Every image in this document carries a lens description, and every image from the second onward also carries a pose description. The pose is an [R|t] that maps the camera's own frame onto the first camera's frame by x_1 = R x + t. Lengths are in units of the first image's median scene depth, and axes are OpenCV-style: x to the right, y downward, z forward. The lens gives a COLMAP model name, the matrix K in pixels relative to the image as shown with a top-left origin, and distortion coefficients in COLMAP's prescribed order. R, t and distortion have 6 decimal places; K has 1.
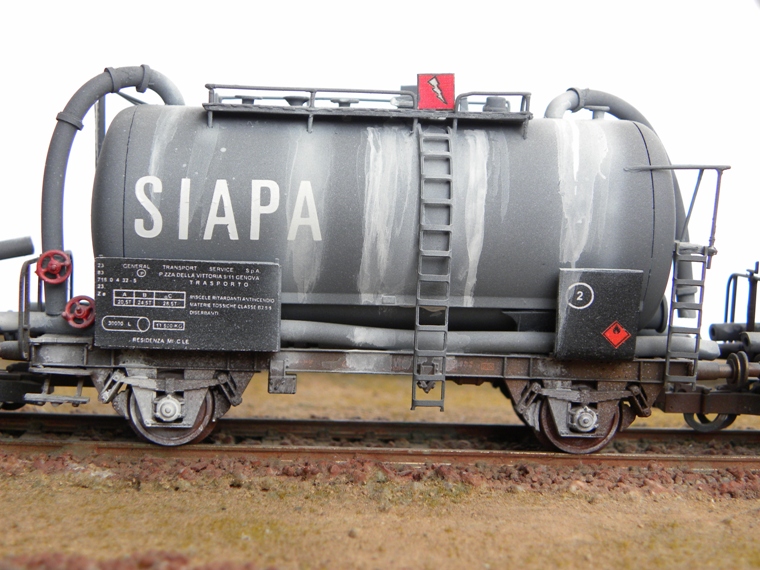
lens RADIAL K [[1172.0, 0, 380.0], [0, 1172.0, 285.0], [0, 0, 1]] dist [0.131020, -0.072600]
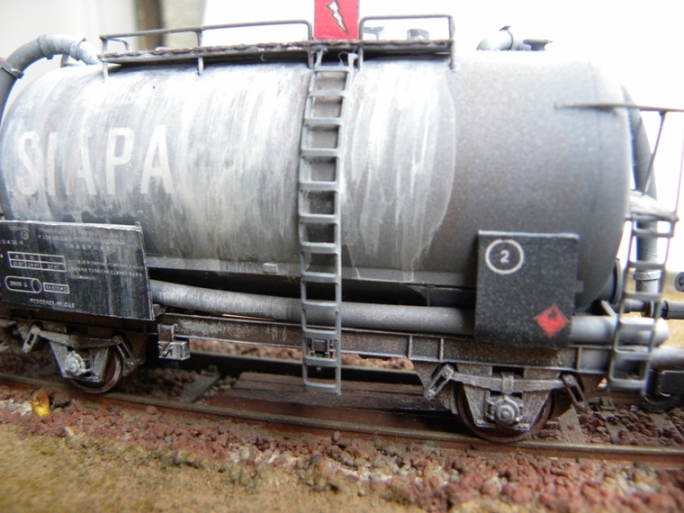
lens RADIAL K [[538.4, 0, 342.0], [0, 538.4, 256.5], [0, 0, 1]] dist [-0.076372, -0.002153]
pose [[0.964781, 0.033139, -0.260958, 0.161818], [0.007535, 0.988144, 0.153344, -0.056876], [0.262946, -0.149910, 0.953093, 0.642767]]
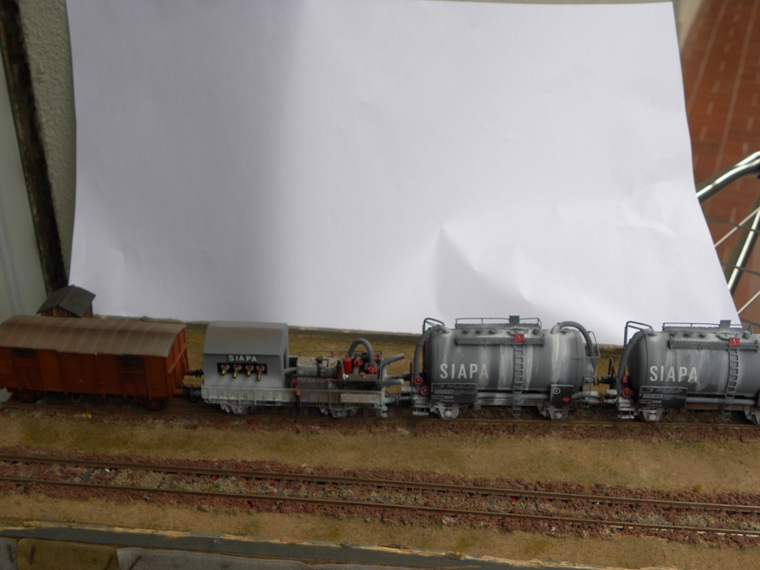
lens RADIAL K [[1172.0, 0, 380.0], [0, 1172.0, 285.0], [0, 0, 1]] dist [0.131020, -0.072600]
pose [[0.995964, 0.005922, -0.089556, -0.059710], [0.027310, 0.930510, 0.365246, -1.711330], [0.085495, -0.366218, 0.926593, -2.446590]]
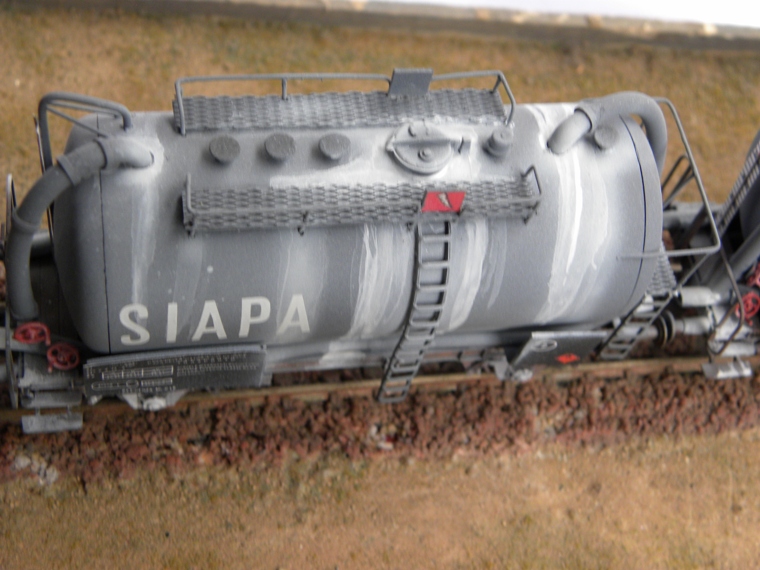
lens RADIAL K [[1172.0, 0, 380.0], [0, 1172.0, 285.0], [0, 0, 1]] dist [0.131020, -0.072600]
pose [[0.986218, -0.014141, 0.164845, -0.153015], [-0.124126, 0.595514, 0.793698, -0.852435], [-0.109392, -0.803221, 0.585551, 0.431685]]
